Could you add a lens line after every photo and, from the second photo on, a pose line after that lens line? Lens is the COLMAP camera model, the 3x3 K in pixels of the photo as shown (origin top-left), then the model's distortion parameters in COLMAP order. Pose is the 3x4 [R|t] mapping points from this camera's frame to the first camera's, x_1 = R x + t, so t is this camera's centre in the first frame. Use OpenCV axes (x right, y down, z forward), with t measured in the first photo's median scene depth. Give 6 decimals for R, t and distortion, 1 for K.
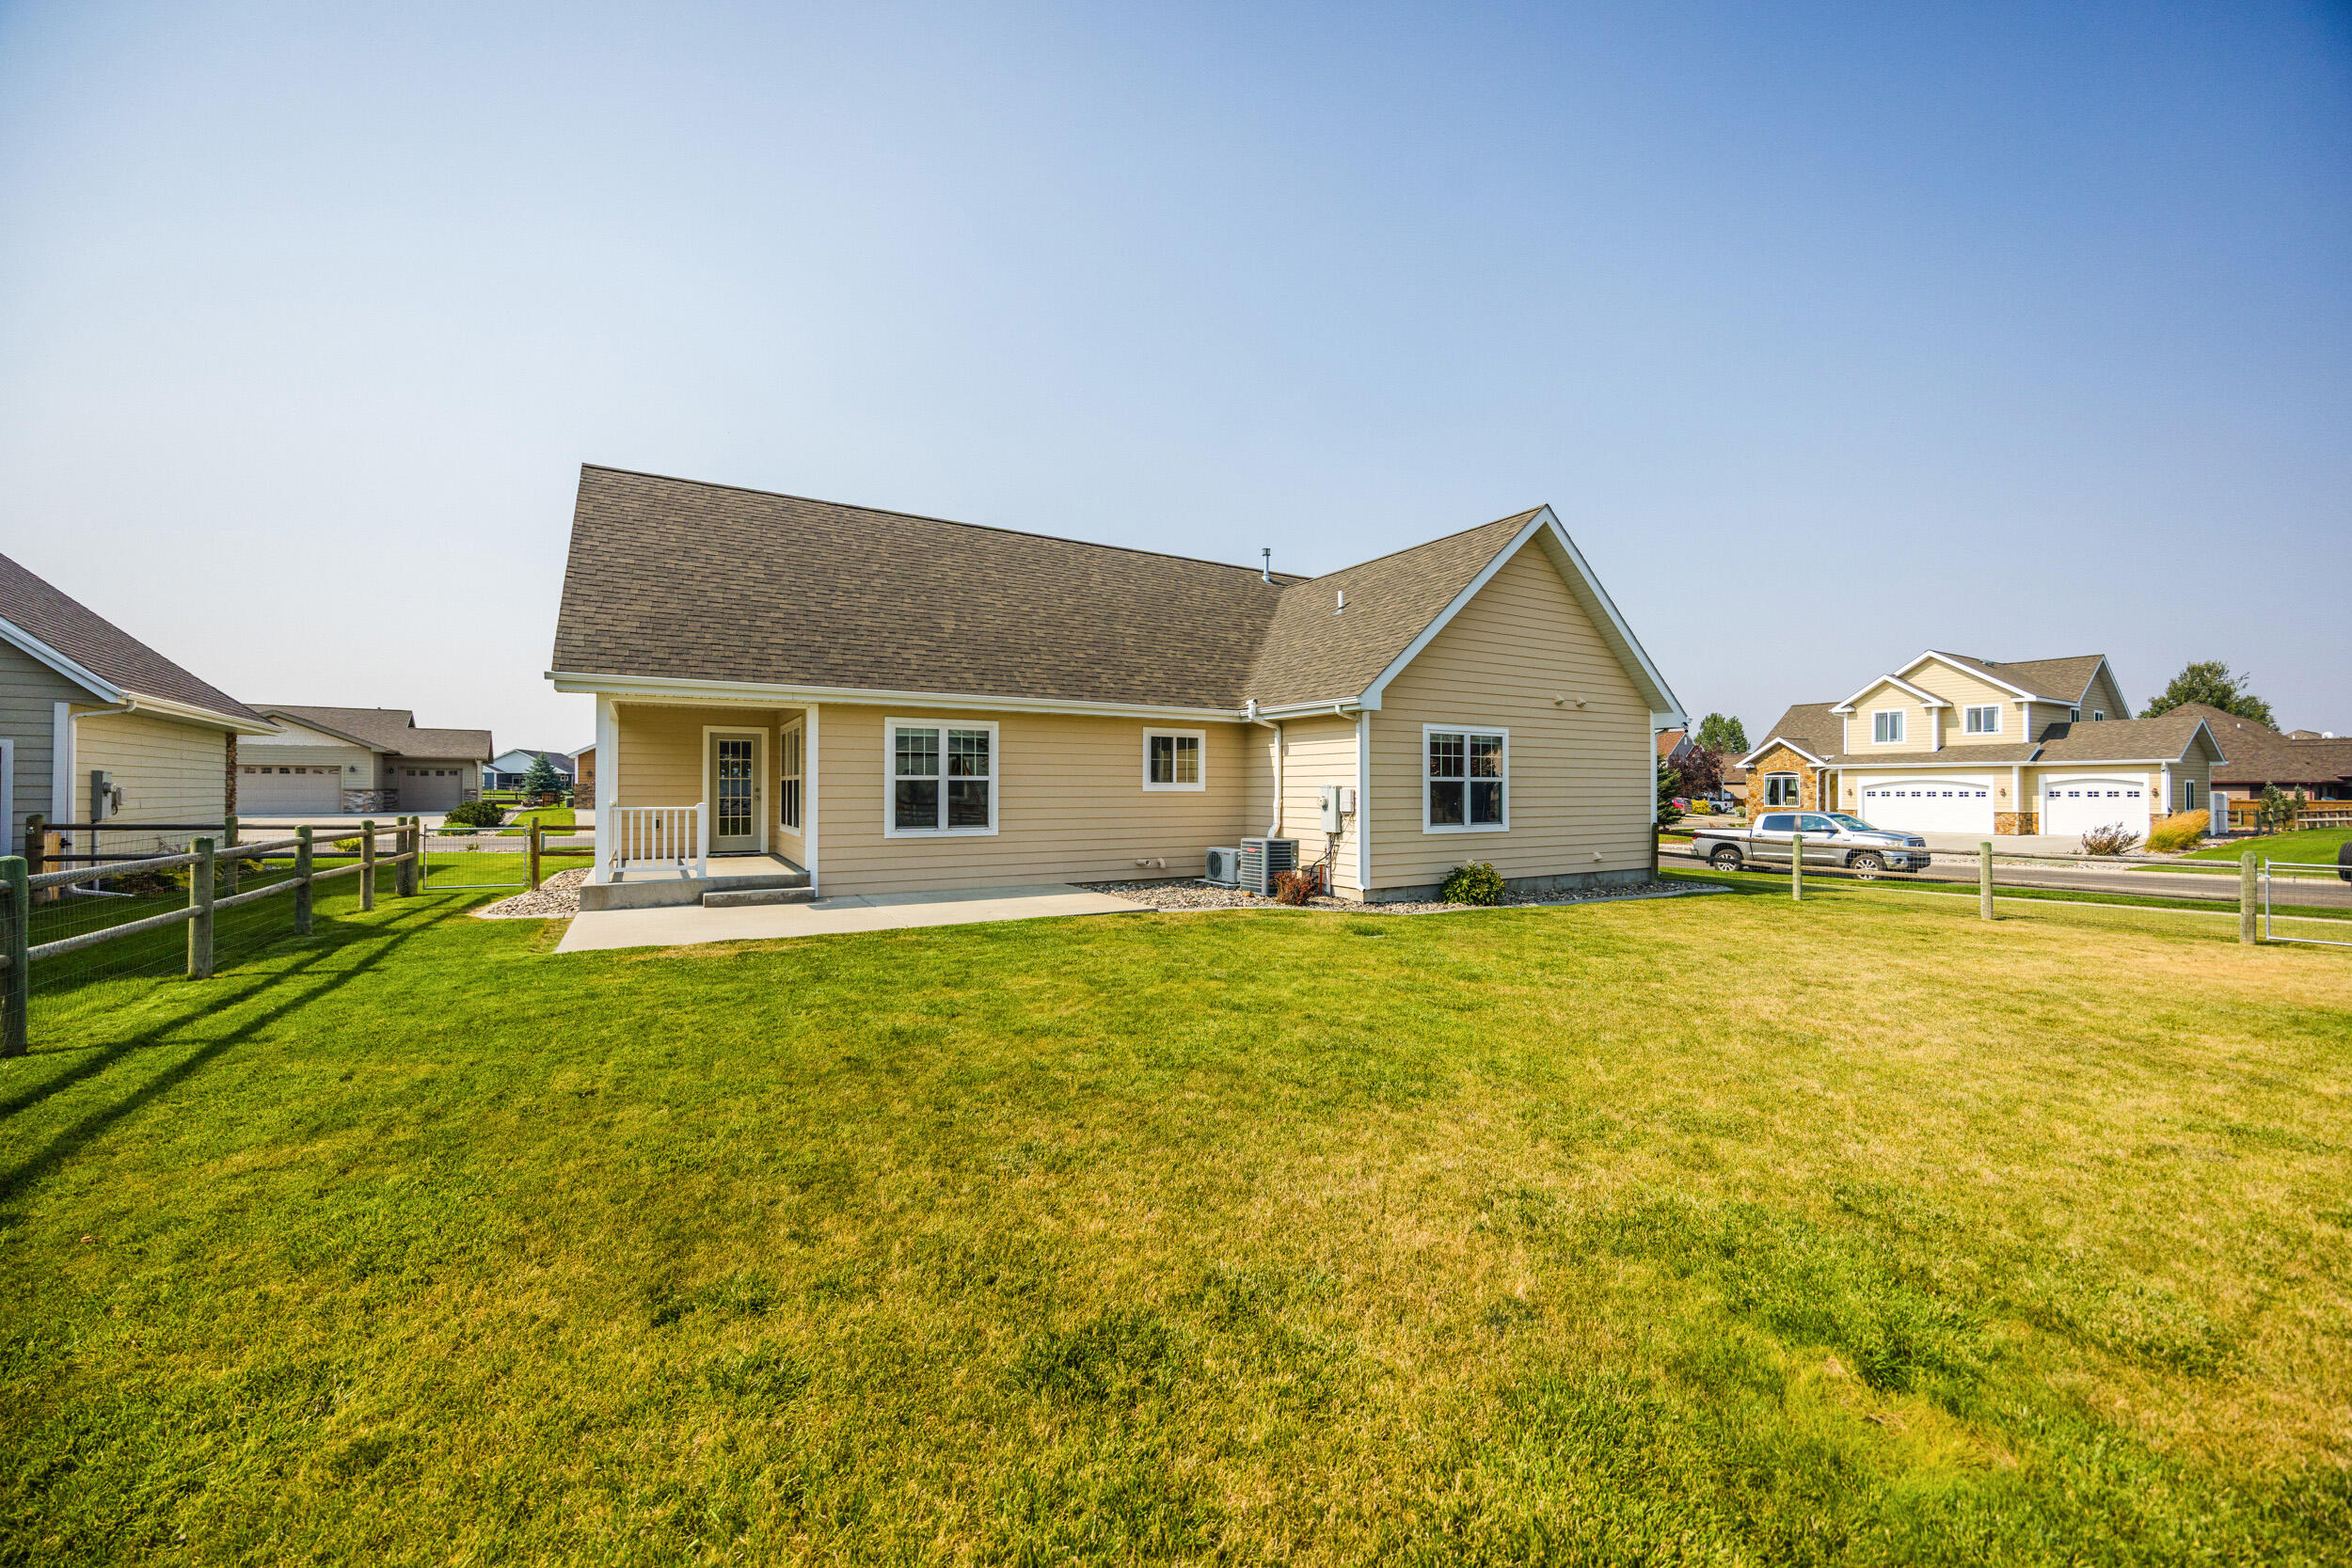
lens RADIAL K [[894.7, 0, 1194.5], [0, 894.7, 789.4], [0, 0, 1]] dist [-0.000168, -0.001309]
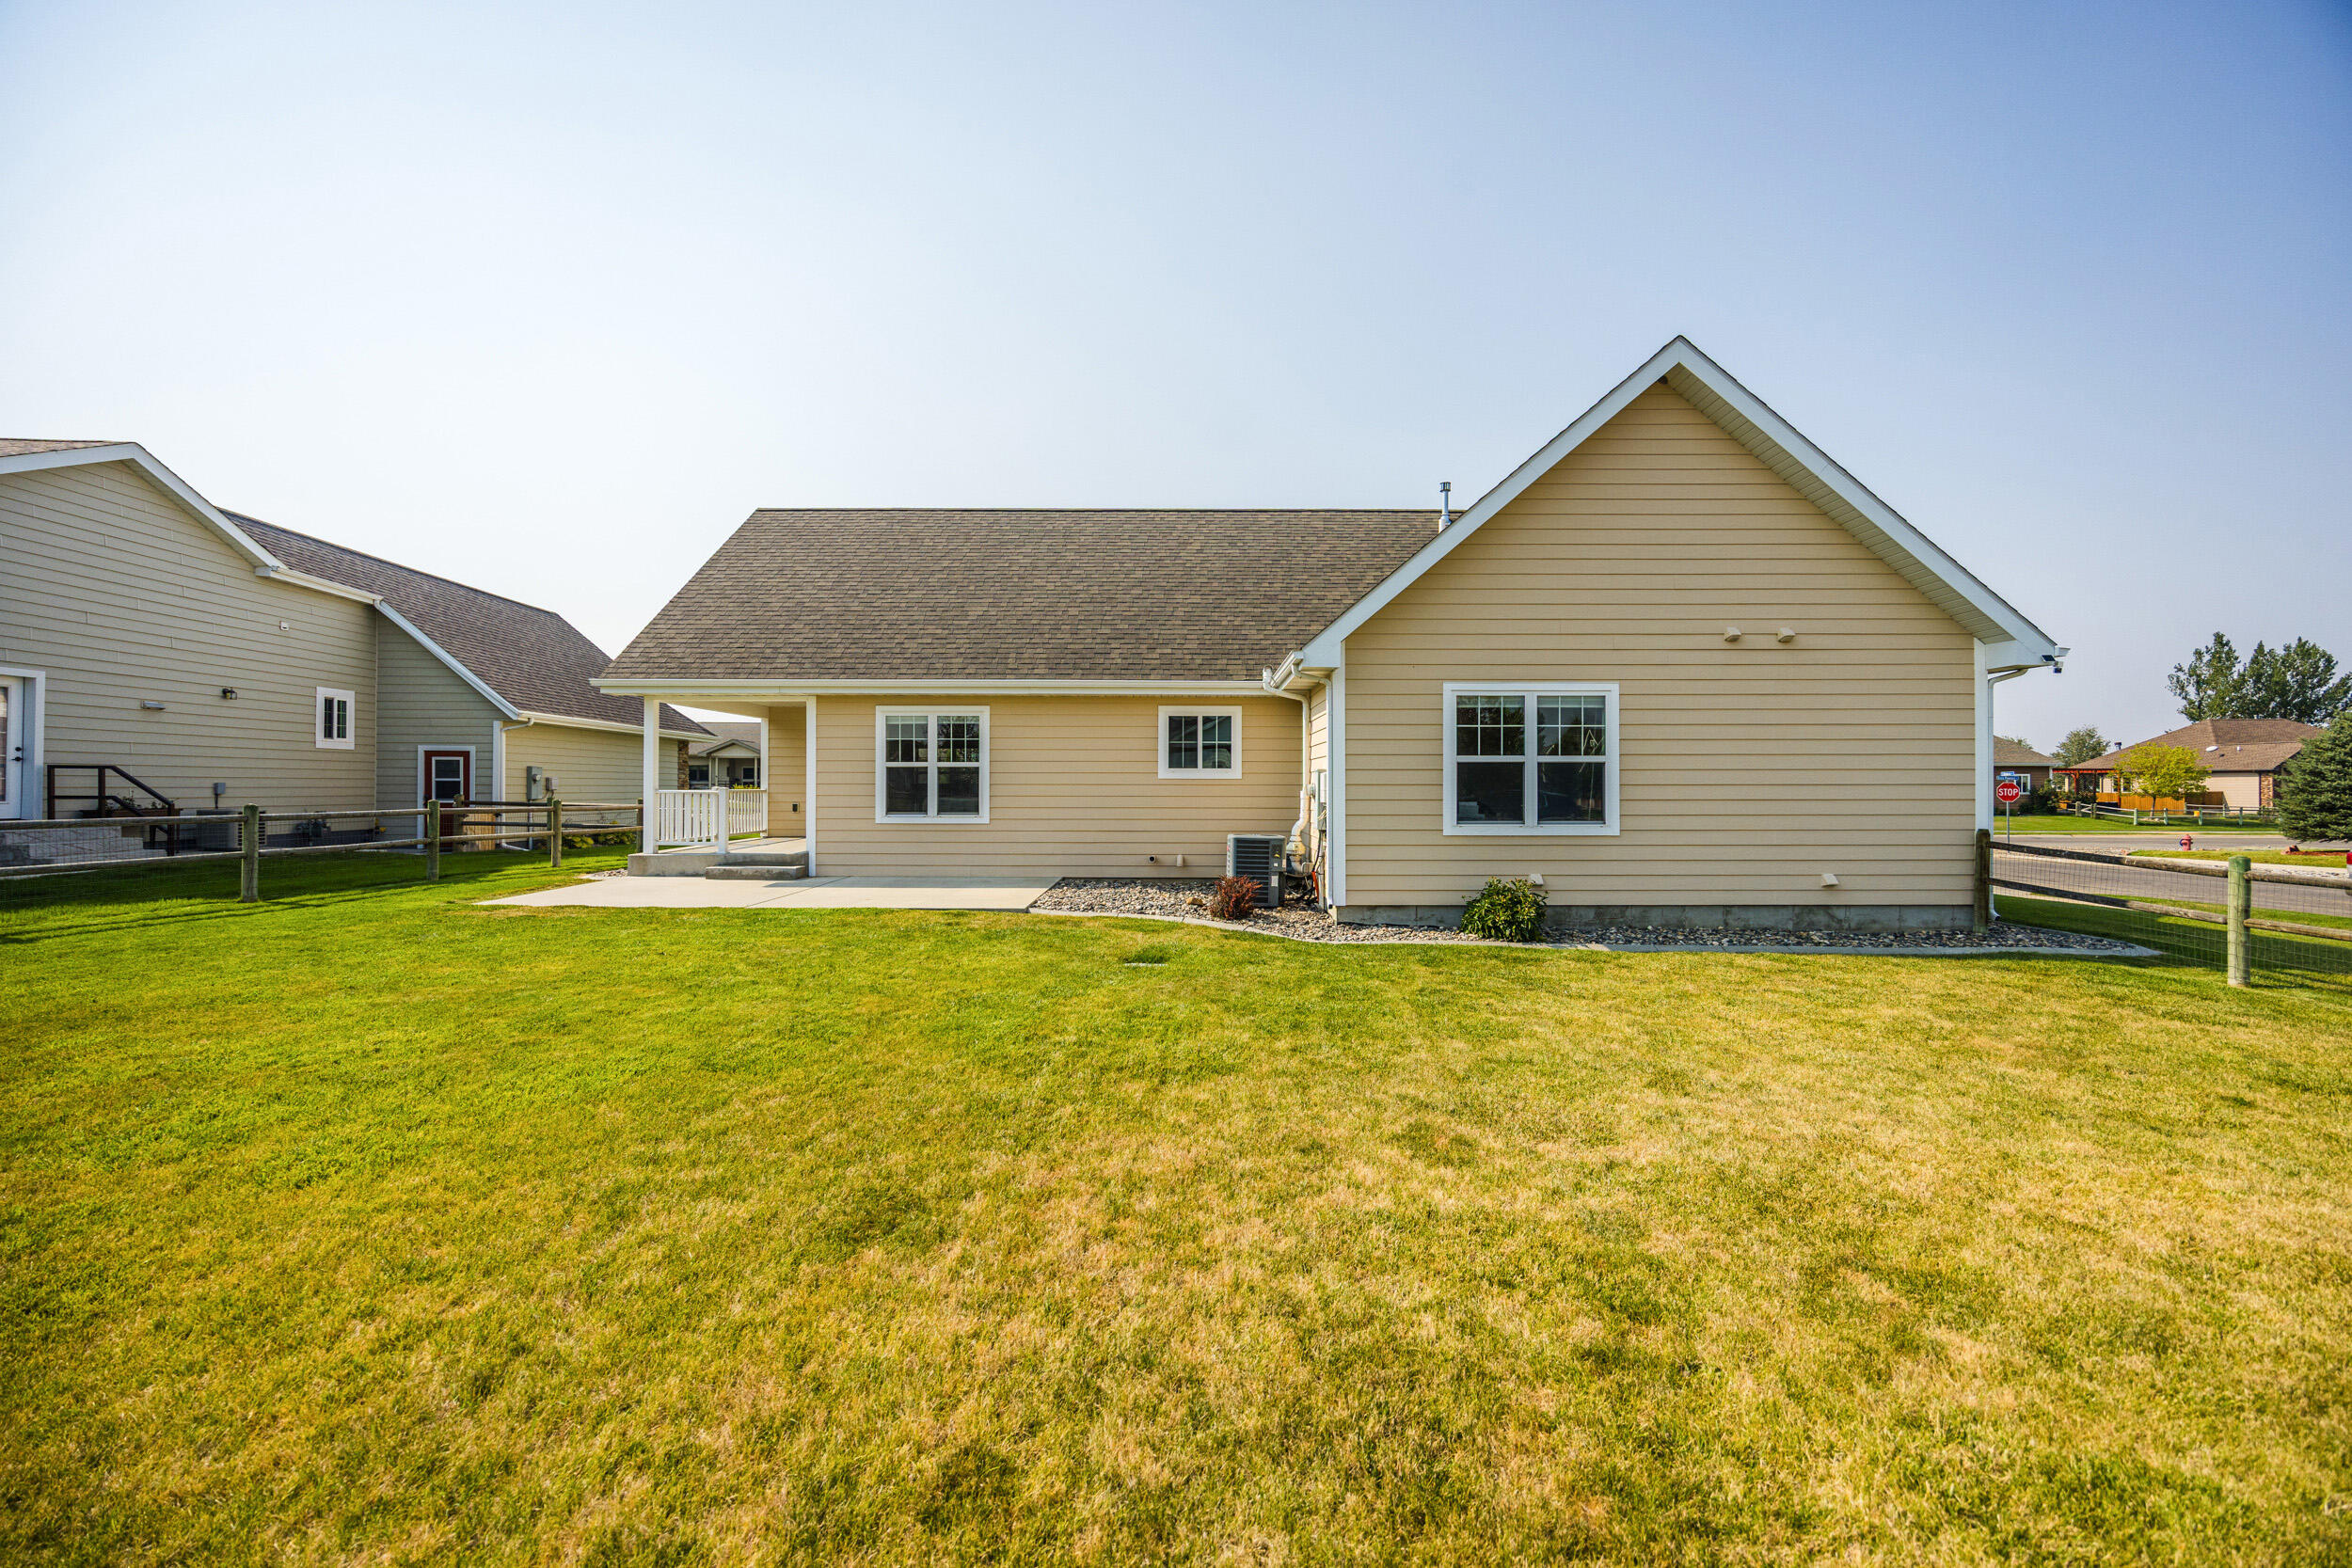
lens RADIAL K [[894.7, 0, 1188.1], [0, 894.7, 785.9], [0, 0, 1]] dist [-0.000168, -0.001309]
pose [[0.854894, 0.000250, -0.518802, 0.453850], [0.000407, 0.999999, 0.001153, 0.009230], [0.518802, -0.001197, 0.854893, 0.272660]]
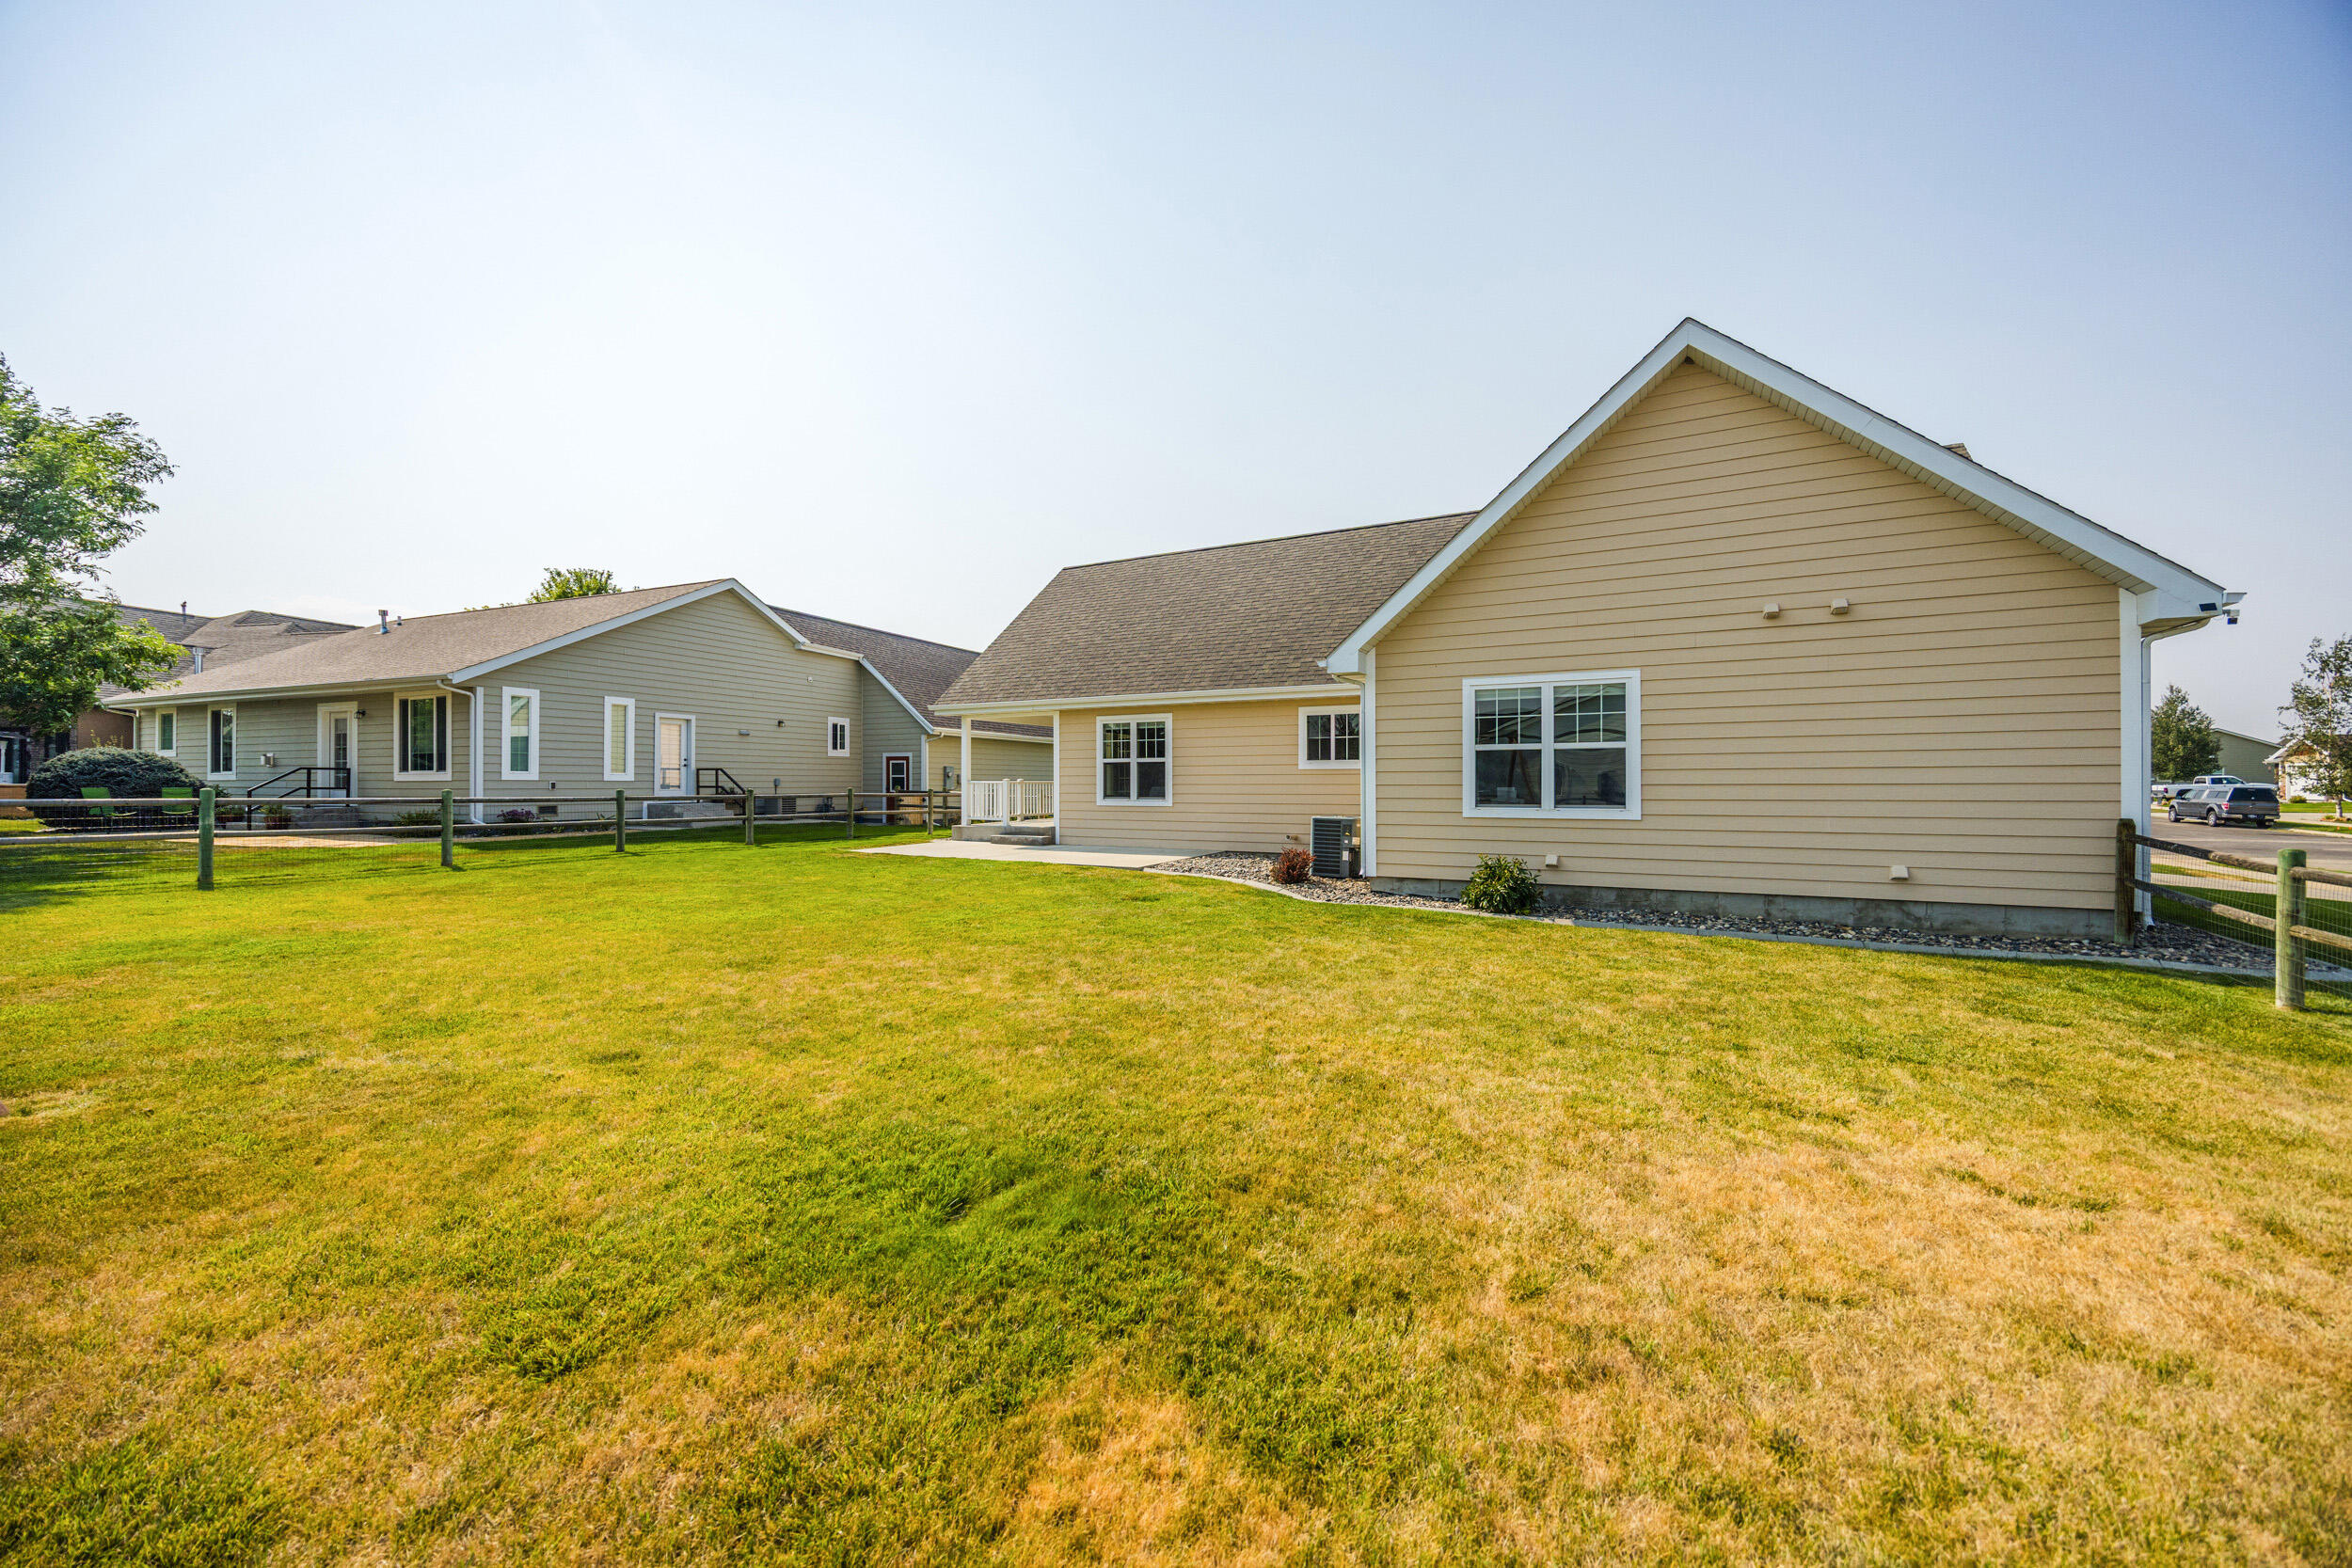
lens RADIAL K [[894.7, 0, 1186.5], [0, 894.7, 789.8], [0, 0, 1]] dist [-0.000168, -0.001309]
pose [[0.512452, 0.005052, -0.858701, 0.816299], [0.005178, 0.999946, 0.008974, 0.017177], [0.858700, -0.009045, 0.512398, 0.375801]]
